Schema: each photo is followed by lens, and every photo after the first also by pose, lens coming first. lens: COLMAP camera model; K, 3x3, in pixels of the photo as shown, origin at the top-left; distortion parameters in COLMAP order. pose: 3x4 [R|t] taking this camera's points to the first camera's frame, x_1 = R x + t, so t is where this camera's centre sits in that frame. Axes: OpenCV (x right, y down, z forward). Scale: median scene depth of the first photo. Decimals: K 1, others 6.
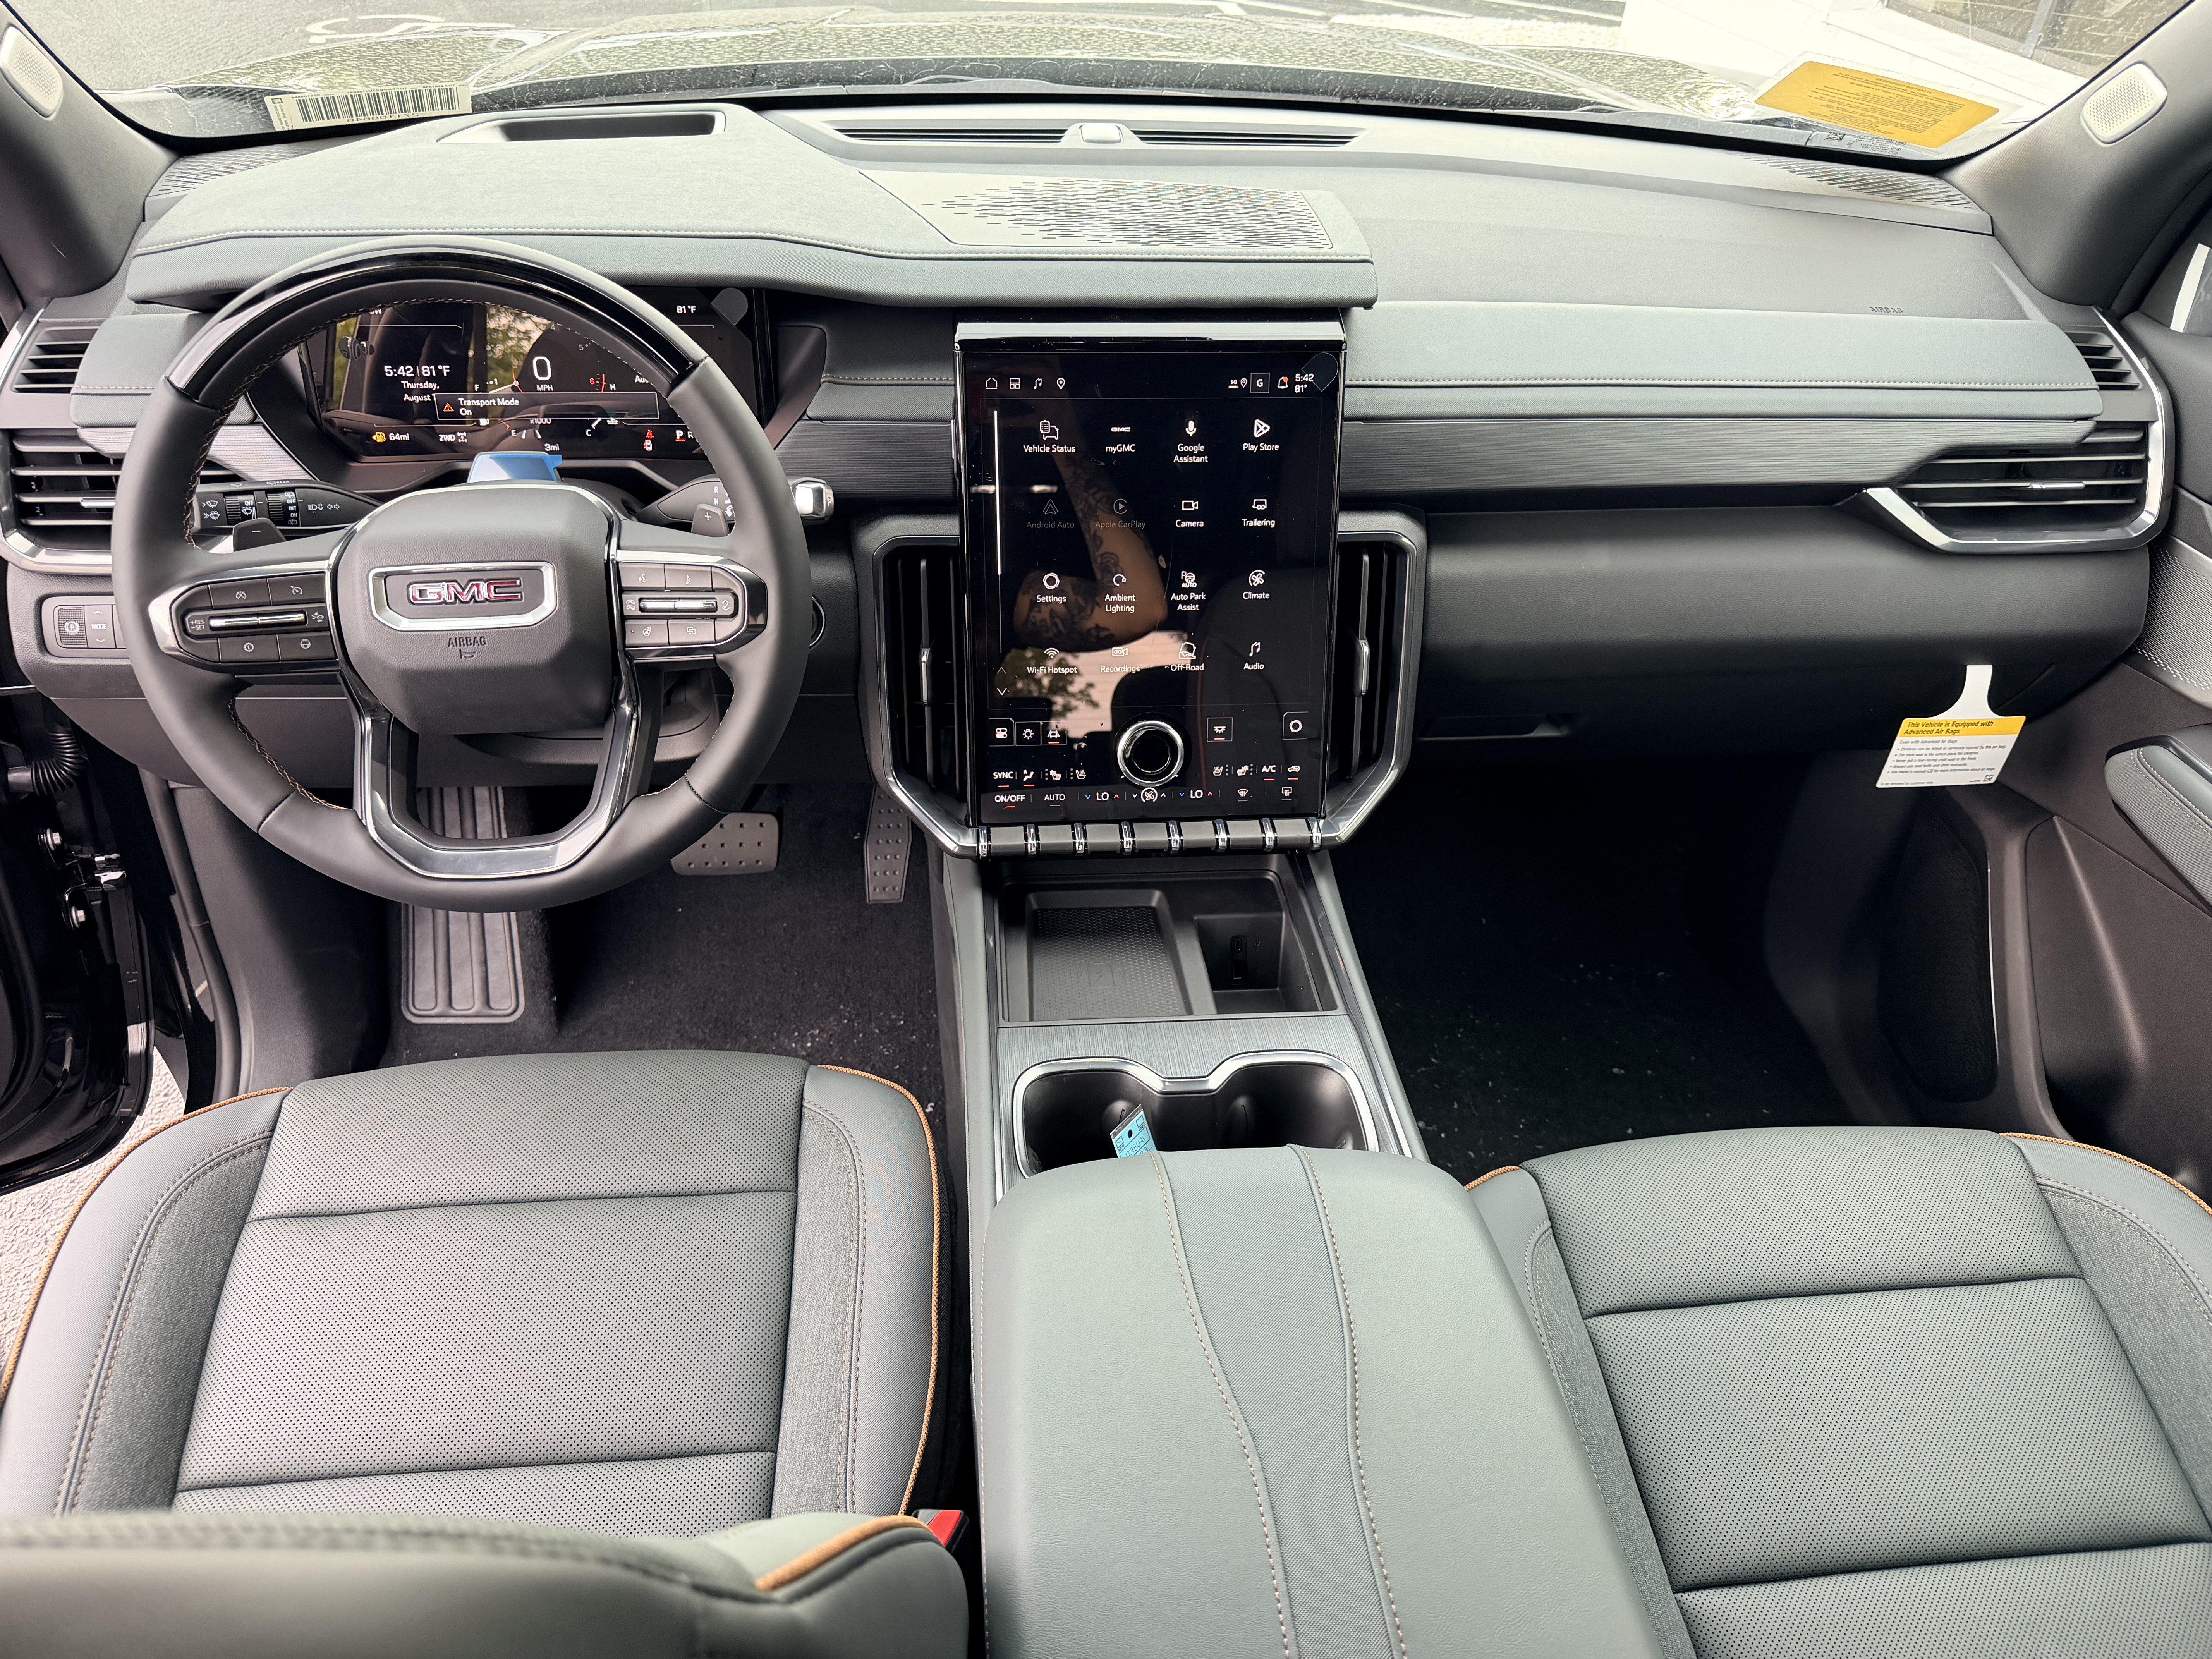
lens RADIAL K [[1574.7, 0, 1099.1], [0, 1574.7, 840.1], [0, 0, 1]] dist [0.006523, -0.008600]
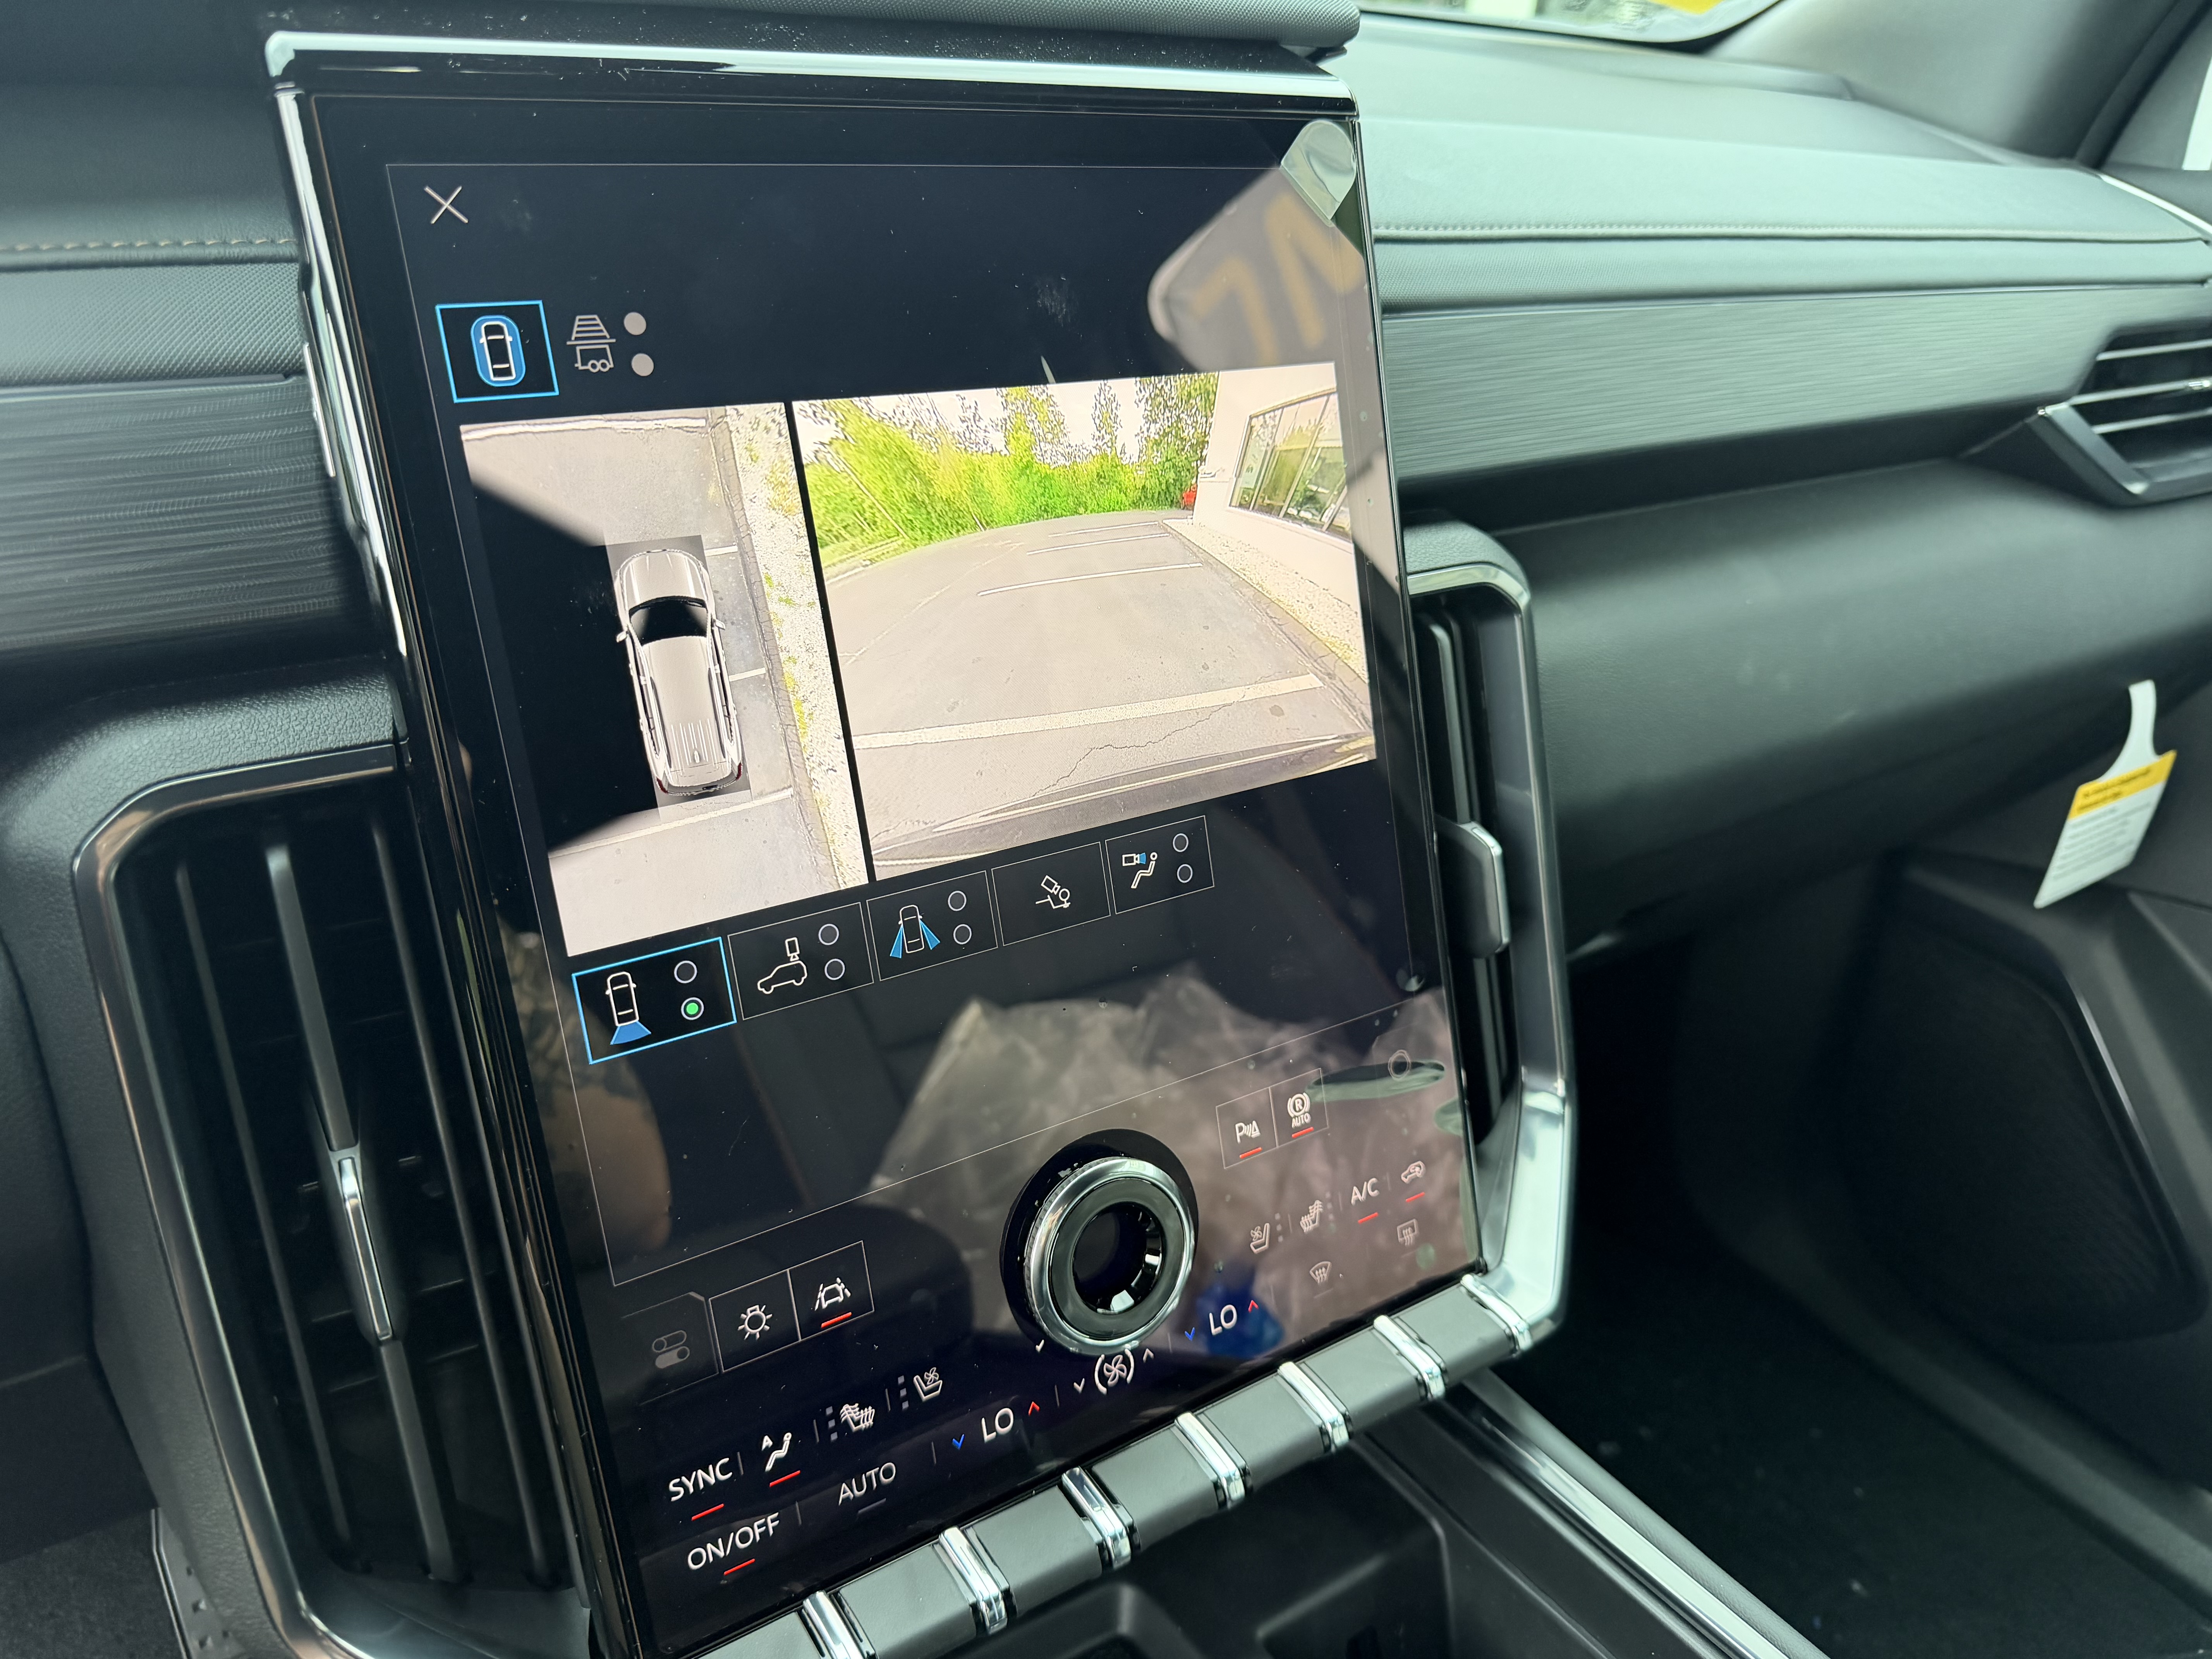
lens RADIAL K [[1574.7, 0, 1099.1], [0, 1574.7, 840.1], [0, 0, 1]] dist [0.006523, -0.008600]
pose [[0.894570, -0.198242, 0.400556, -0.088224], [0.251861, 0.963988, -0.085394, -0.113470], [-0.369202, 0.177275, 0.912285, 0.660349]]
